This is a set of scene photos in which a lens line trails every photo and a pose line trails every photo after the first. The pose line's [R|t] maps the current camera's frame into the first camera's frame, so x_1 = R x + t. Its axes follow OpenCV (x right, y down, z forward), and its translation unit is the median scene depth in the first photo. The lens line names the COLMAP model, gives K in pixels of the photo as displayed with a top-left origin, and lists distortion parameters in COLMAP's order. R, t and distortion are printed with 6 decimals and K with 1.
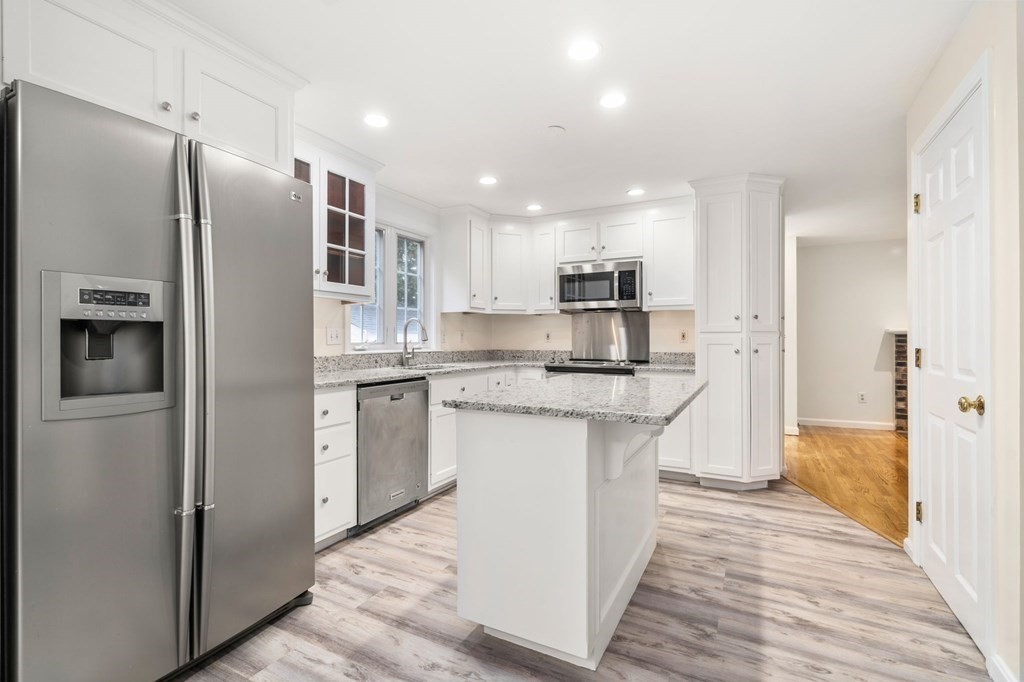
lens RADIAL K [[467.6, 0, 504.6], [0, 467.6, 337.6], [0, 0, 1]] dist [-0.001882, 0.000027]
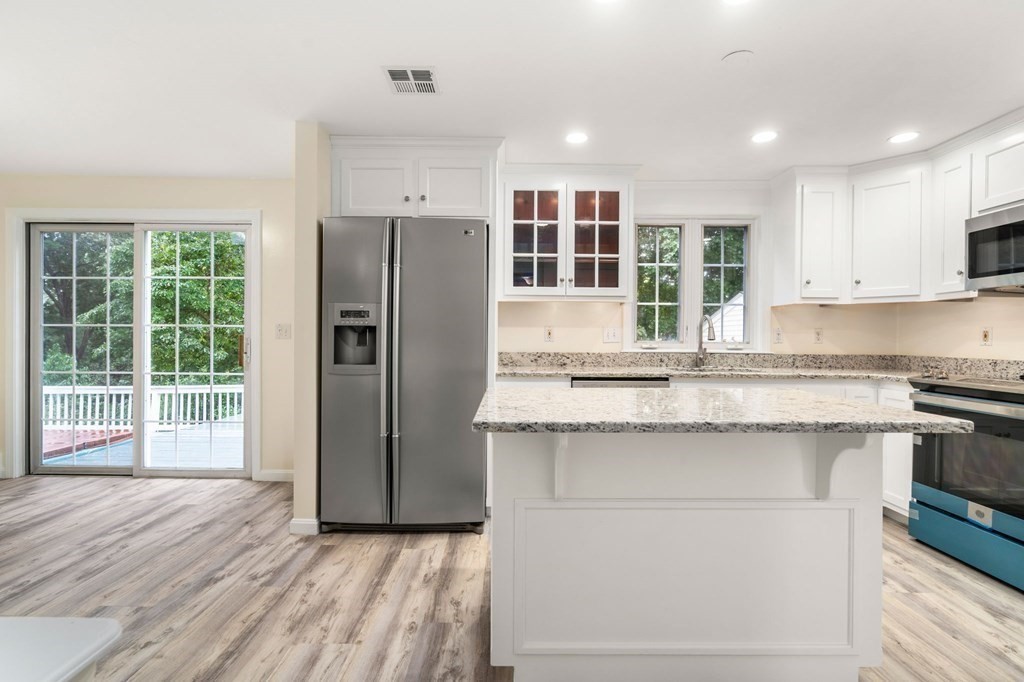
lens RADIAL K [[467.9, 0, 512.0], [0, 467.9, 341.0], [0, 0, 1]] dist [-0.002803, 0.000173]
pose [[0.477357, 0.009628, -0.878657, 0.422732], [-0.004504, 0.999954, 0.008510, 0.002606], [0.878698, -0.000105, 0.477378, 0.233245]]
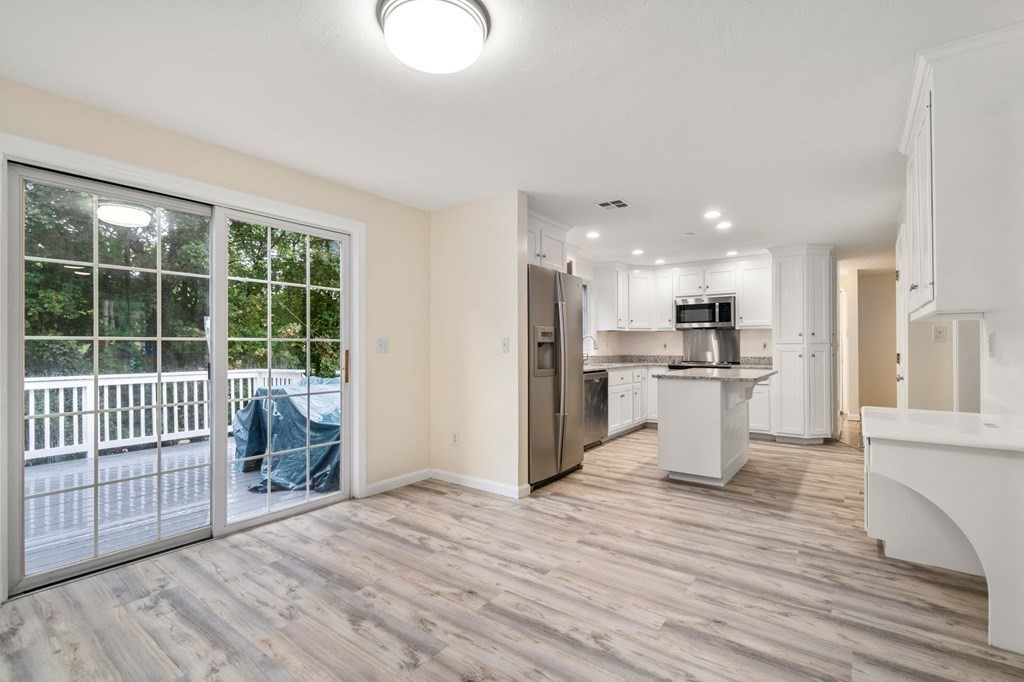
lens RADIAL K [[468.8, 0, 507.3], [0, 468.8, 342.9], [0, 0, 1]] dist [0.000229, 0.000522]
pose [[0.989866, -0.002044, -0.141992, -0.238848], [0.001312, 0.999985, -0.005245, -0.006314], [0.142001, 0.005005, 0.989854, -0.655765]]
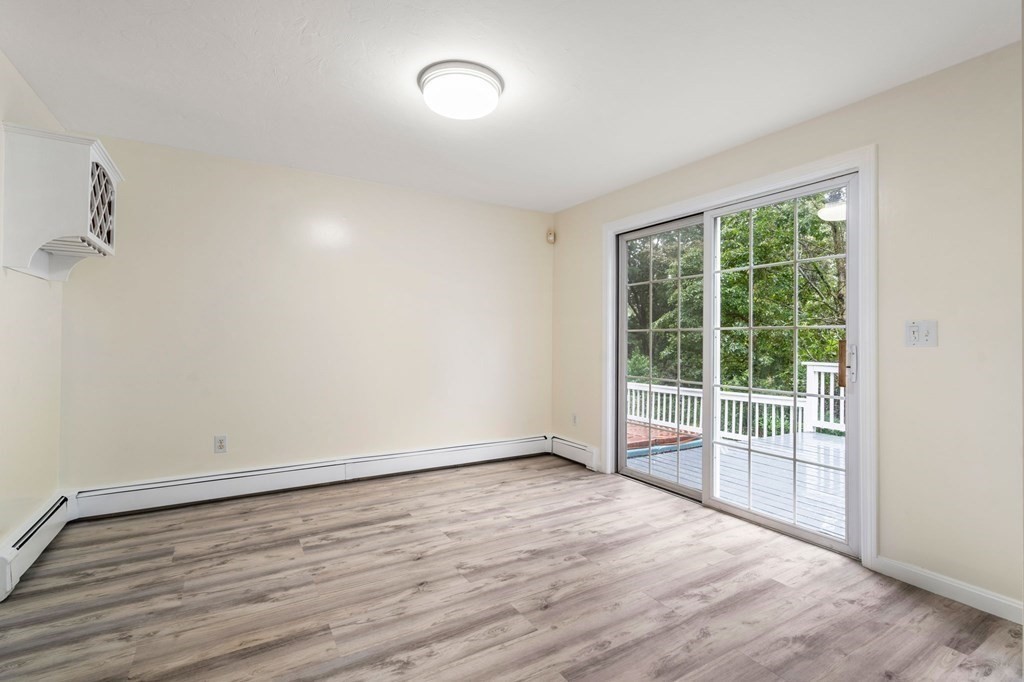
lens RADIAL K [[479.7, 0, 512.0], [0, 479.7, 341.0], [0, 0, 1]] dist [0.001441, -0.000276]
pose [[-0.506417, 0.001620, -0.862287, 0.109708], [-0.001896, 0.999994, 0.002992, 0.002168], [0.862286, 0.003150, -0.506411, 0.144818]]
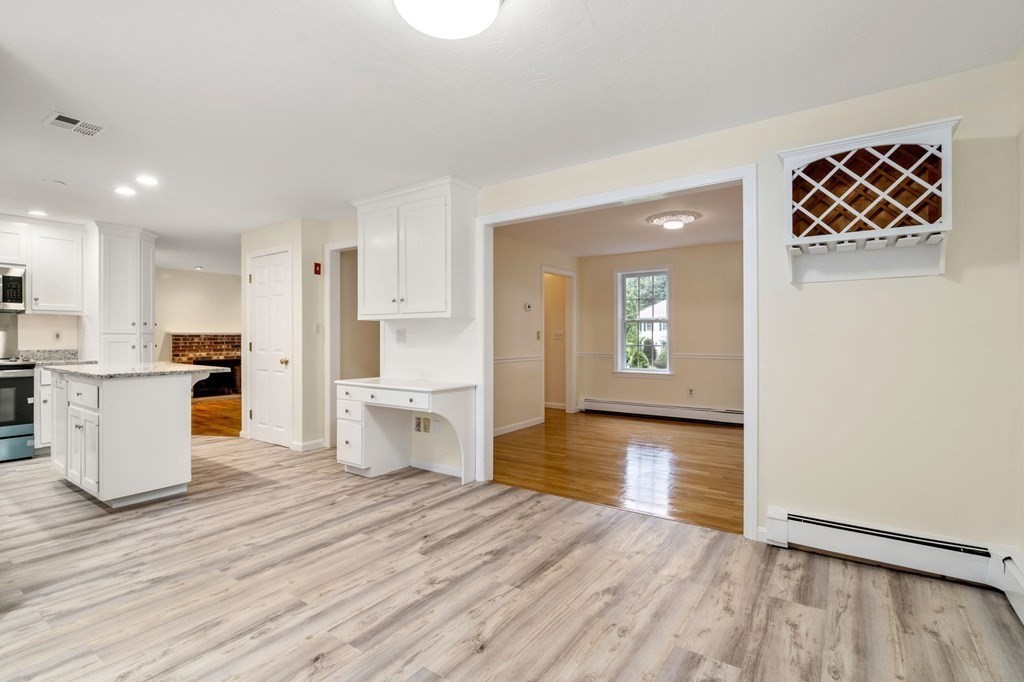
lens RADIAL K [[479.7, 0, 512.0], [0, 479.7, 341.0], [0, 0, 1]] dist [0.001441, -0.000276]
pose [[0.111315, -0.006515, 0.993764, -0.788544], [-0.003427, 0.999970, 0.006939, -0.003415], [-0.993779, -0.004179, 0.111289, -0.319903]]
